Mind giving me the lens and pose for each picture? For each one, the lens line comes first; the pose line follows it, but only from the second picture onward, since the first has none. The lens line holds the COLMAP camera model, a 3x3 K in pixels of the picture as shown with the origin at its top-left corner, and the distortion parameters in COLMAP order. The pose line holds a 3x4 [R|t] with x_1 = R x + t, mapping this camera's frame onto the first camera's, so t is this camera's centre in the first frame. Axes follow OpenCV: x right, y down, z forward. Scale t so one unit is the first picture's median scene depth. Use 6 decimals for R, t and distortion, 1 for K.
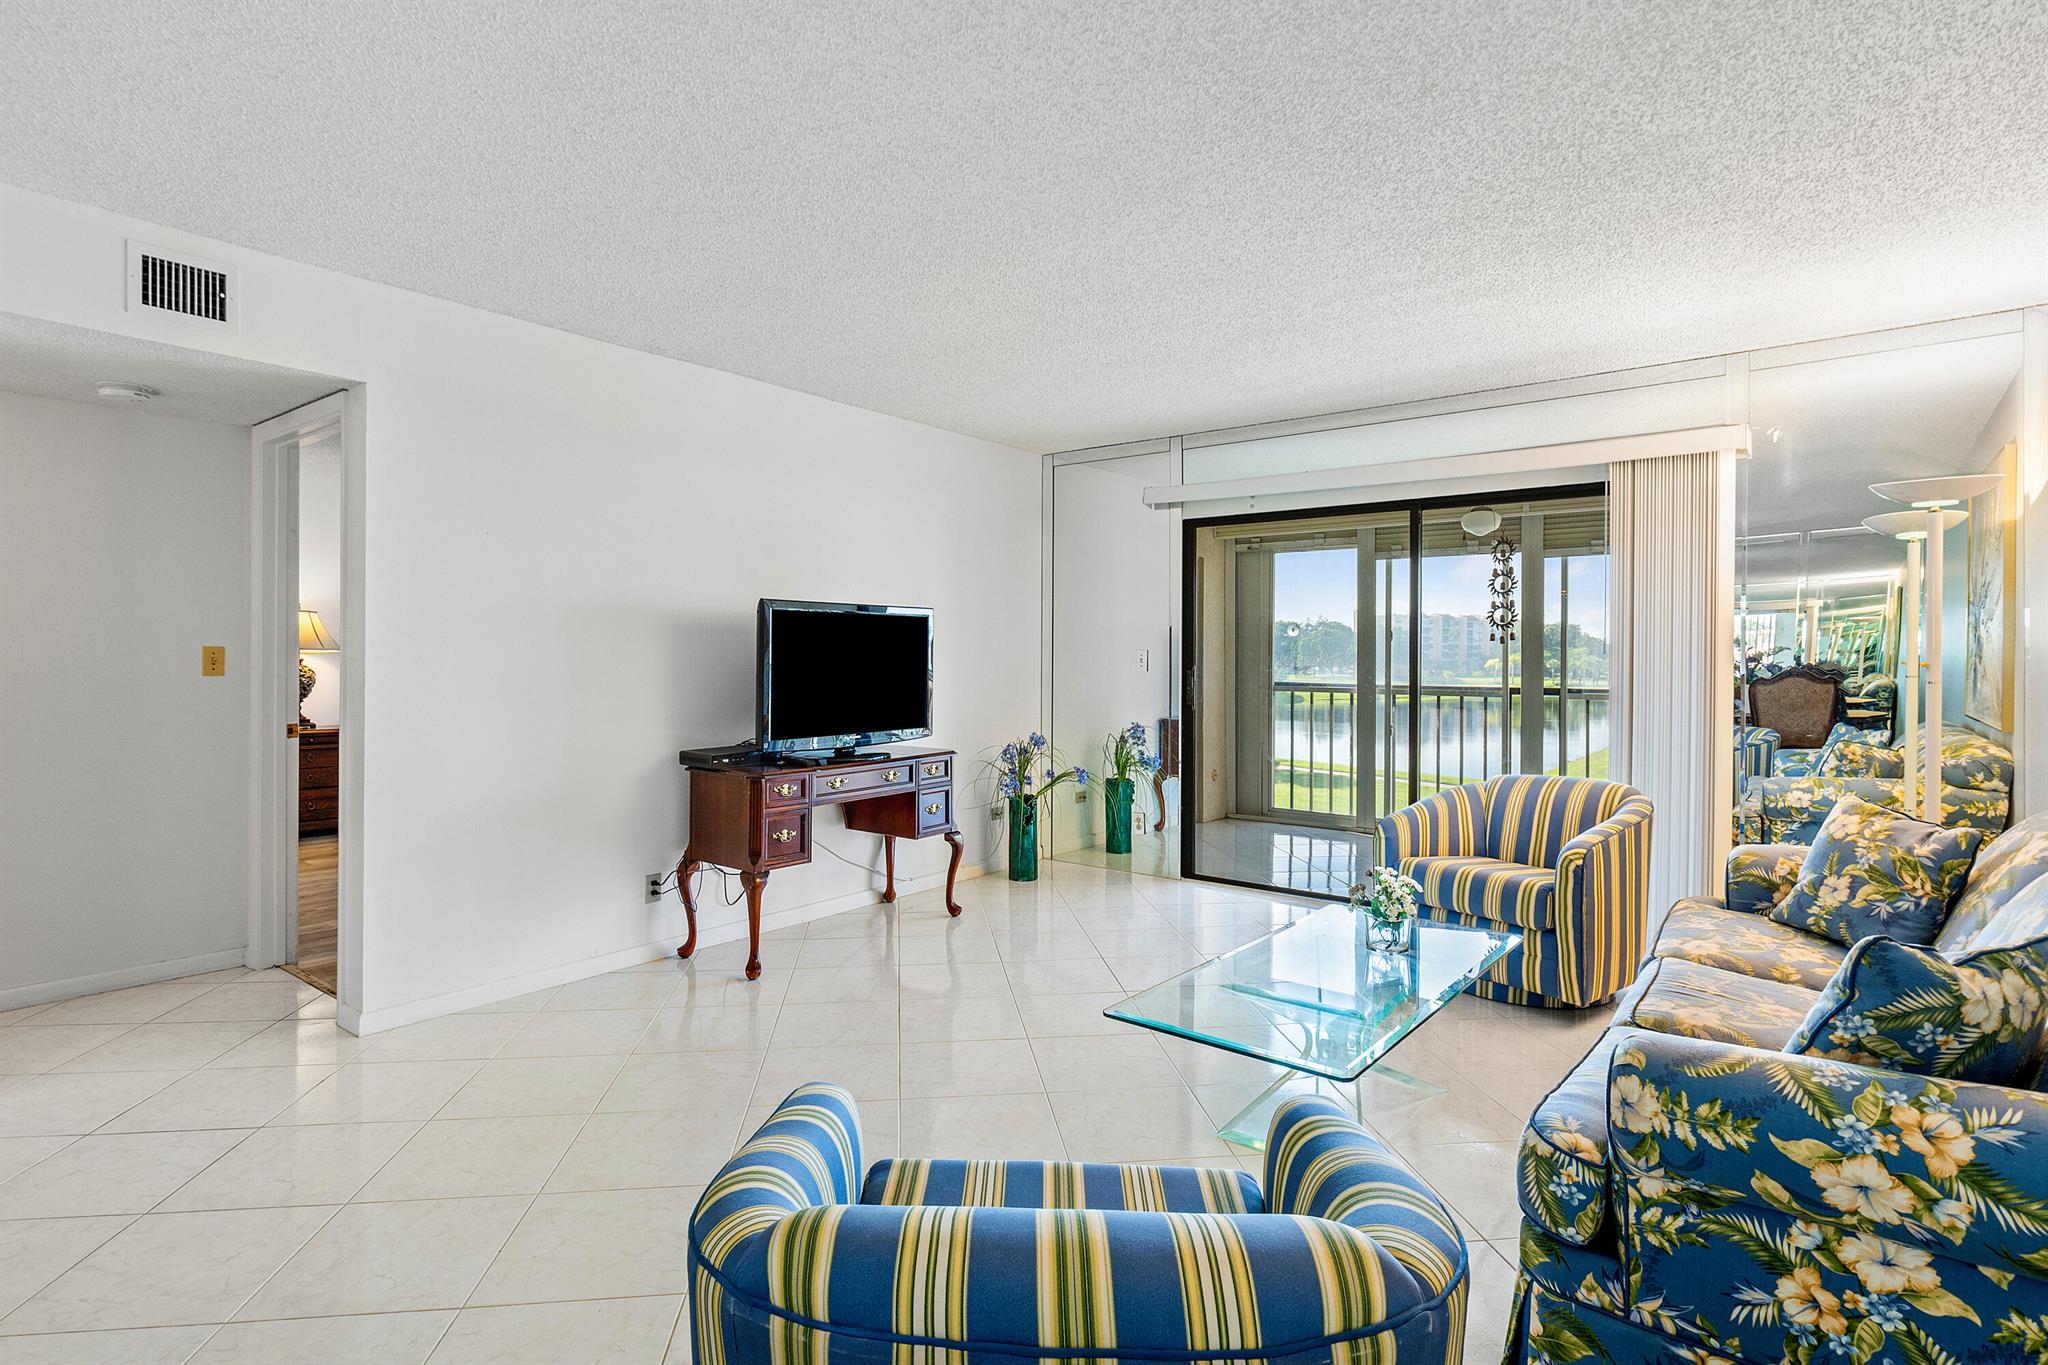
lens RADIAL K [[1005.5, 0, 999.4], [0, 1005.5, 671.9], [0, 0, 1]] dist [-0.001639, -0.000905]
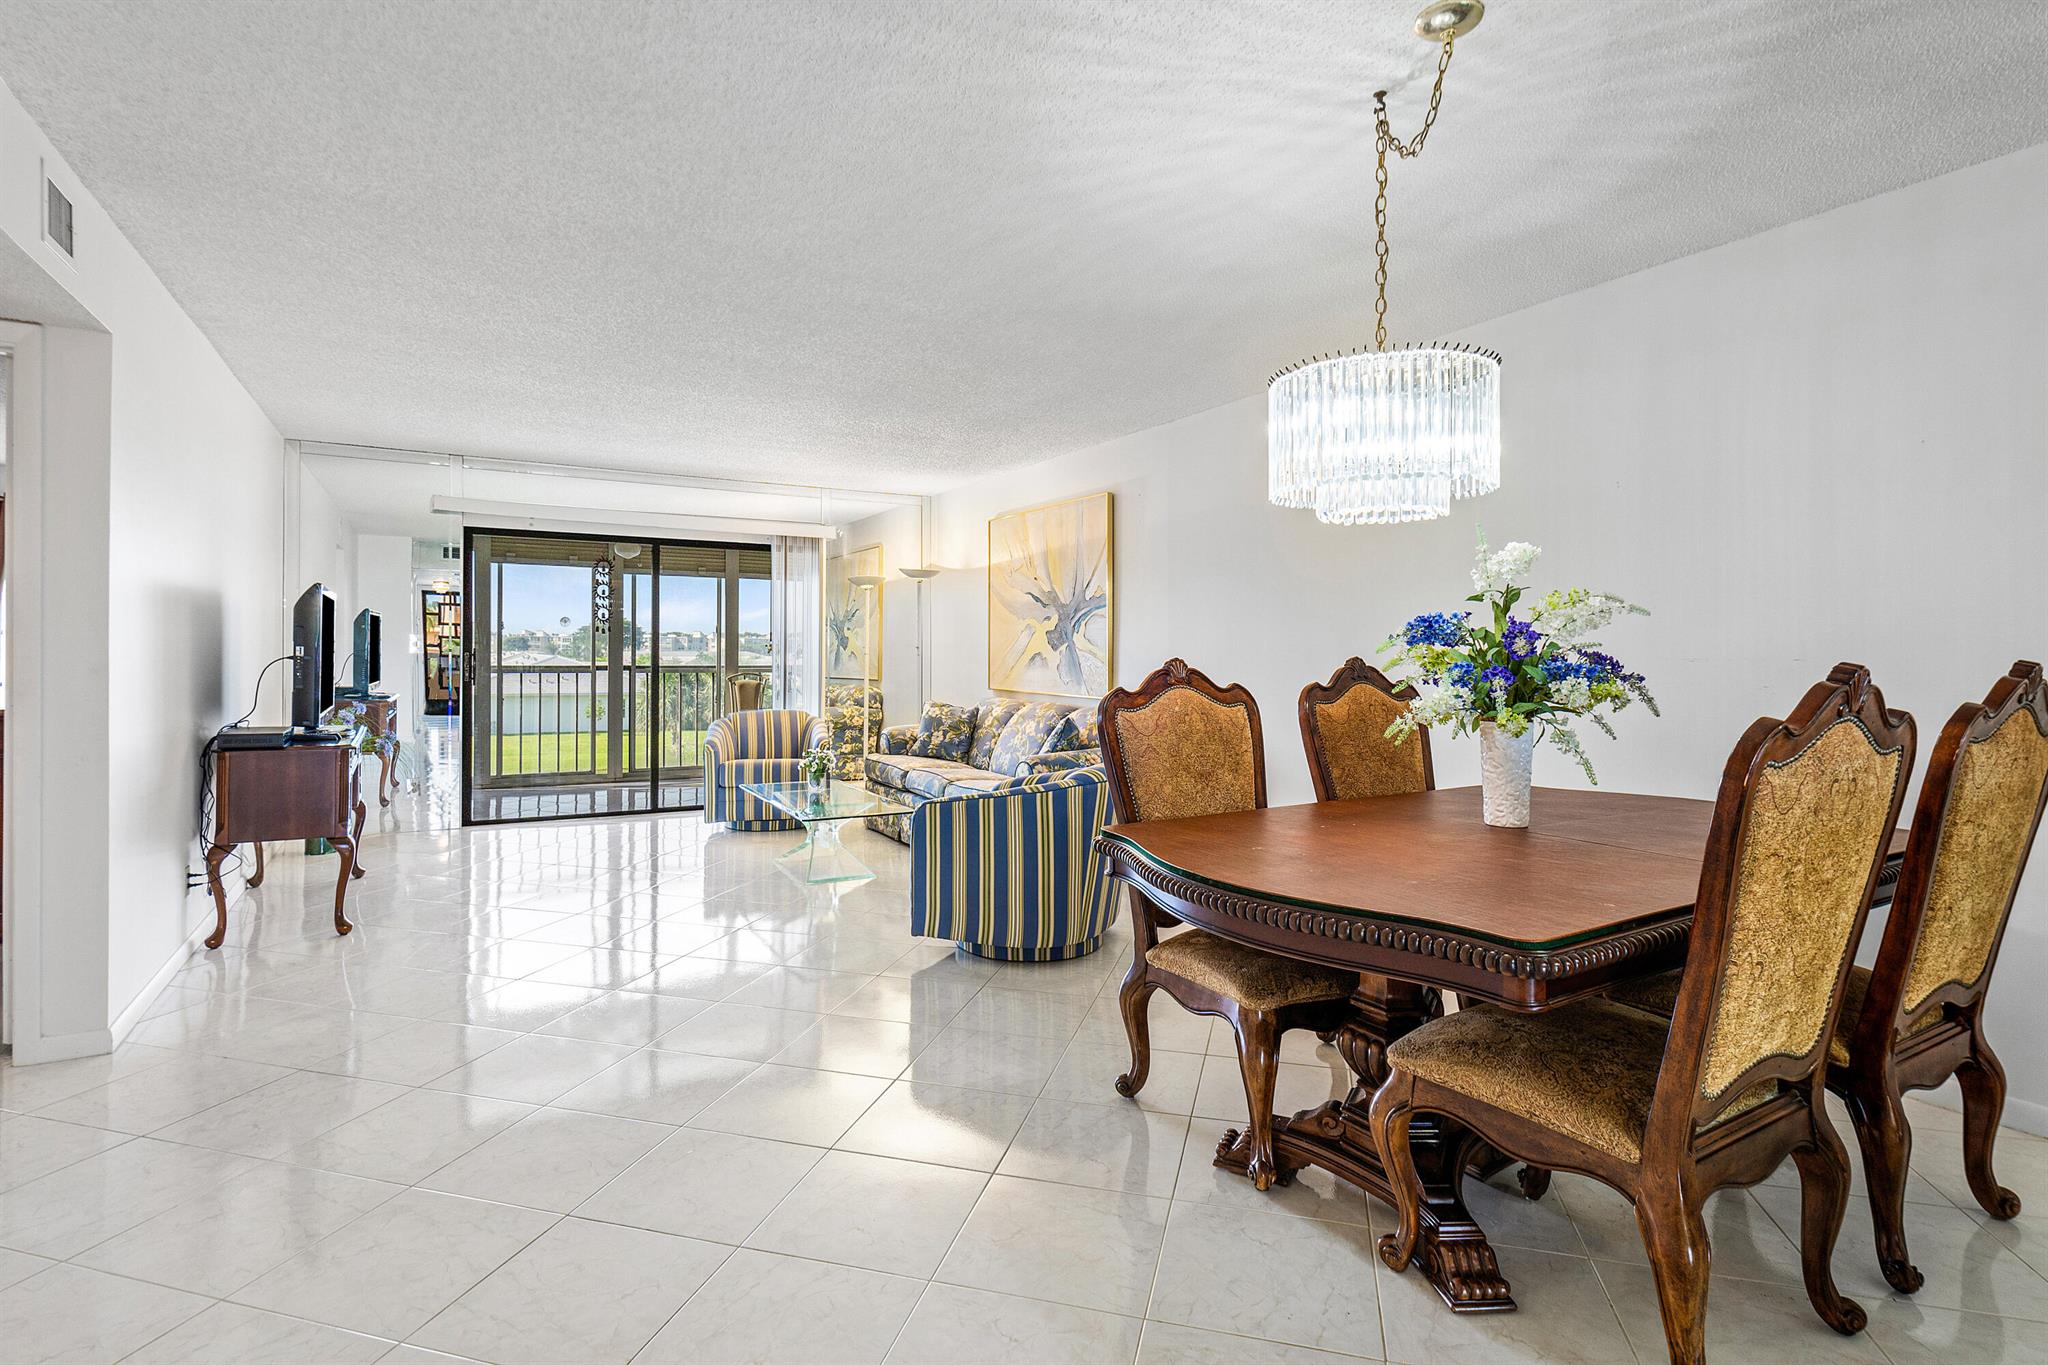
lens RADIAL K [[1018.1, 0, 1024.1], [0, 1018.1, 632.1], [0, 0, 1]] dist [-0.000353, 0.000078]
pose [[0.369258, 0.016339, 0.929183, -0.949601], [0.009311, 0.999730, -0.021280, 0.008276], [-0.929280, 0.016510, 0.369006, -0.090768]]
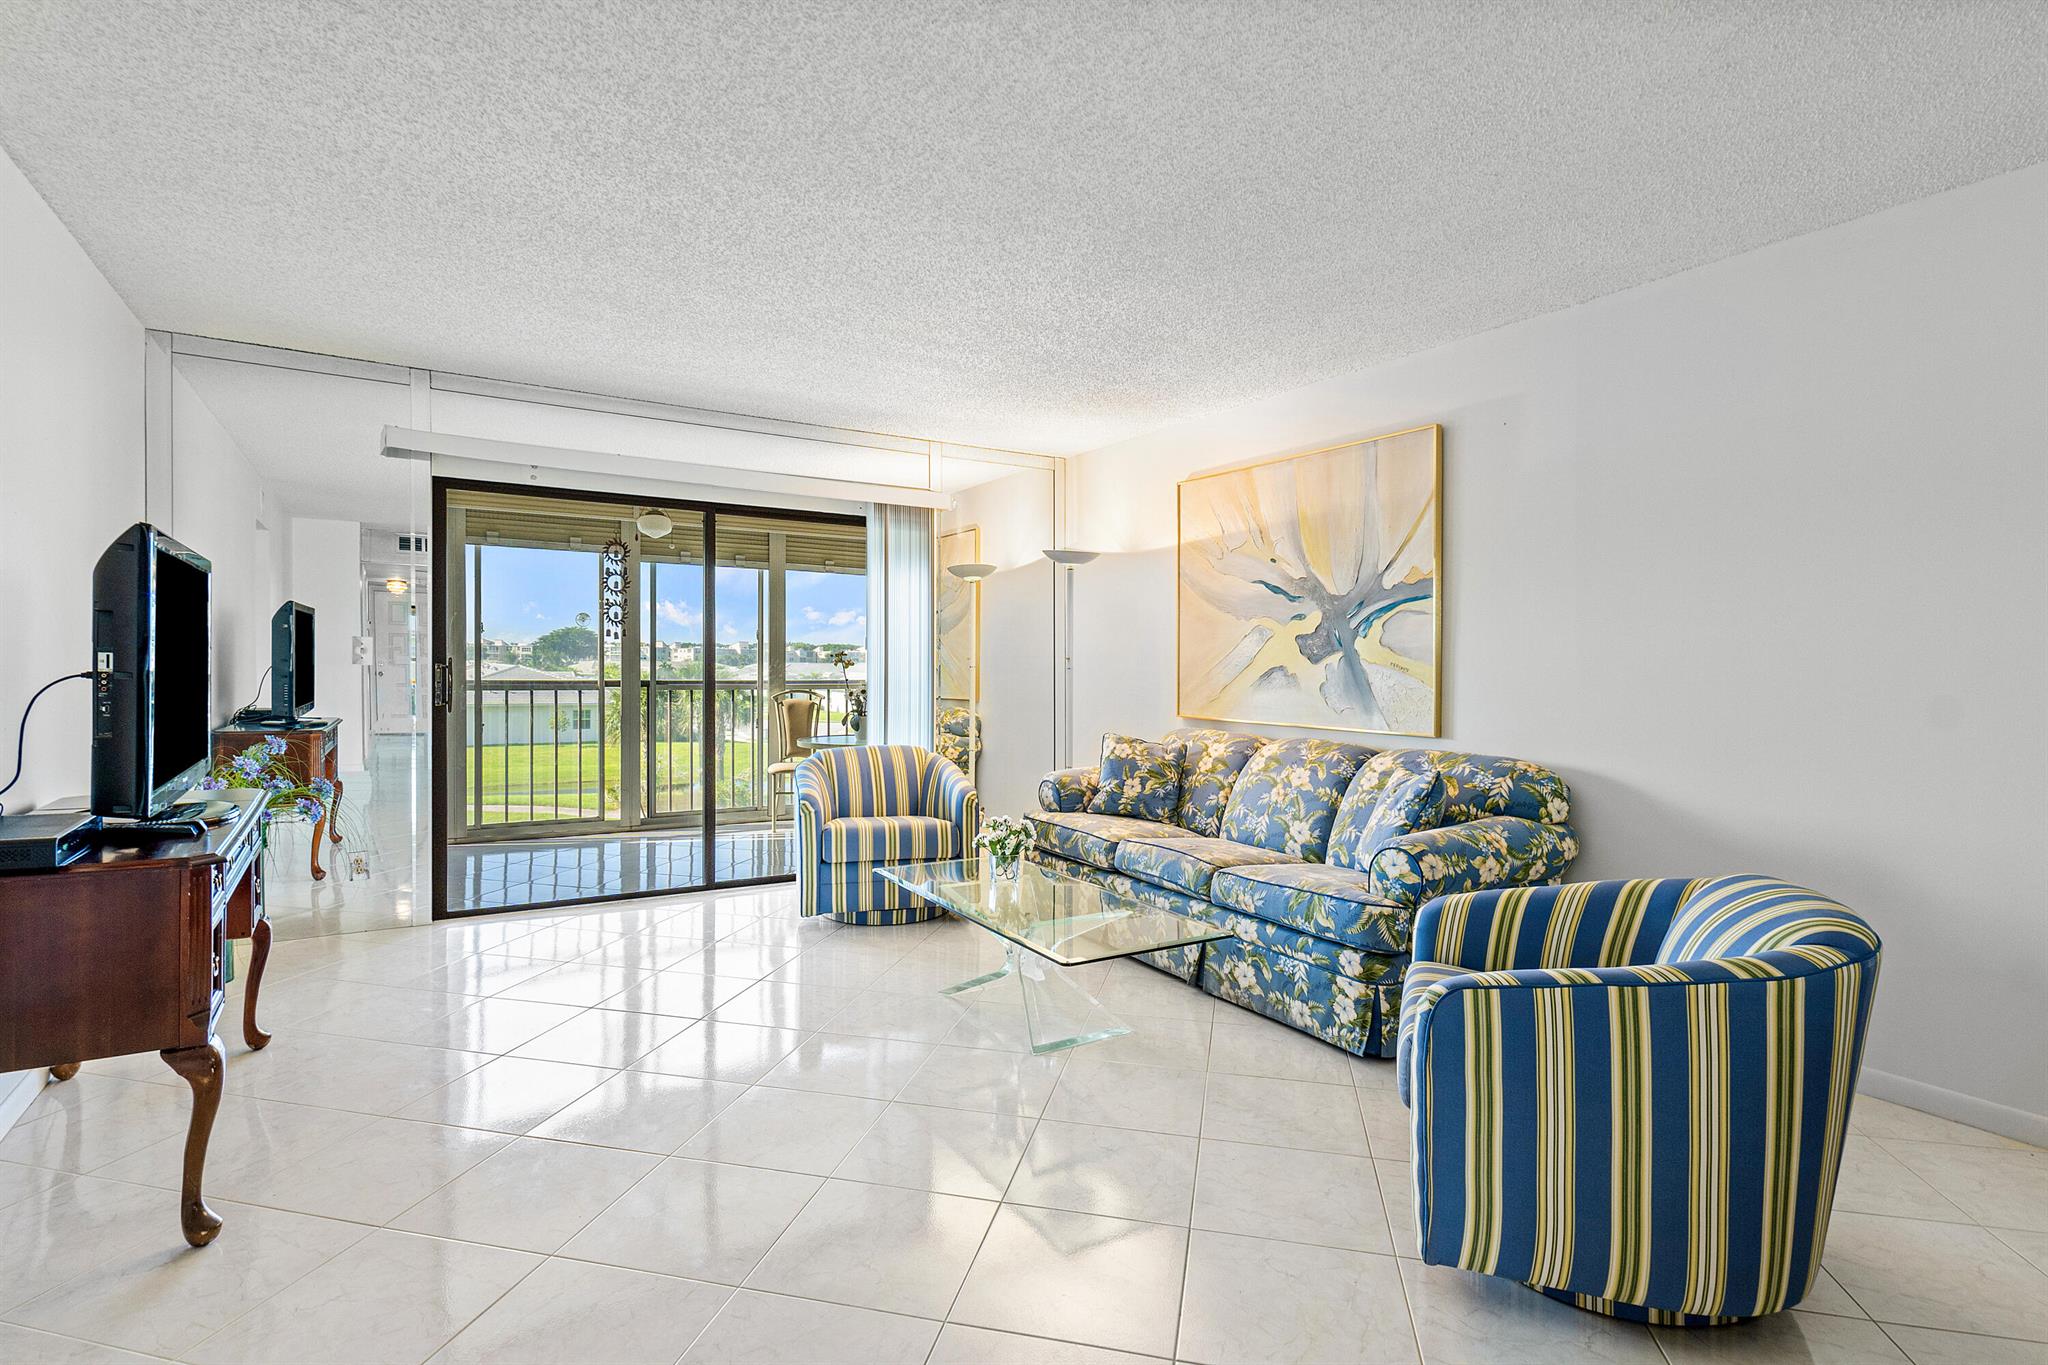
lens RADIAL K [[996.1, 0, 1029.1], [0, 996.1, 659.8], [0, 0, 1]] dist [-0.001066, 0.000177]
pose [[0.325945, 0.002312, 0.945386, -0.564182], [0.006392, 0.999969, -0.004650, 0.002849], [-0.945367, 0.007558, 0.325920, 0.398199]]
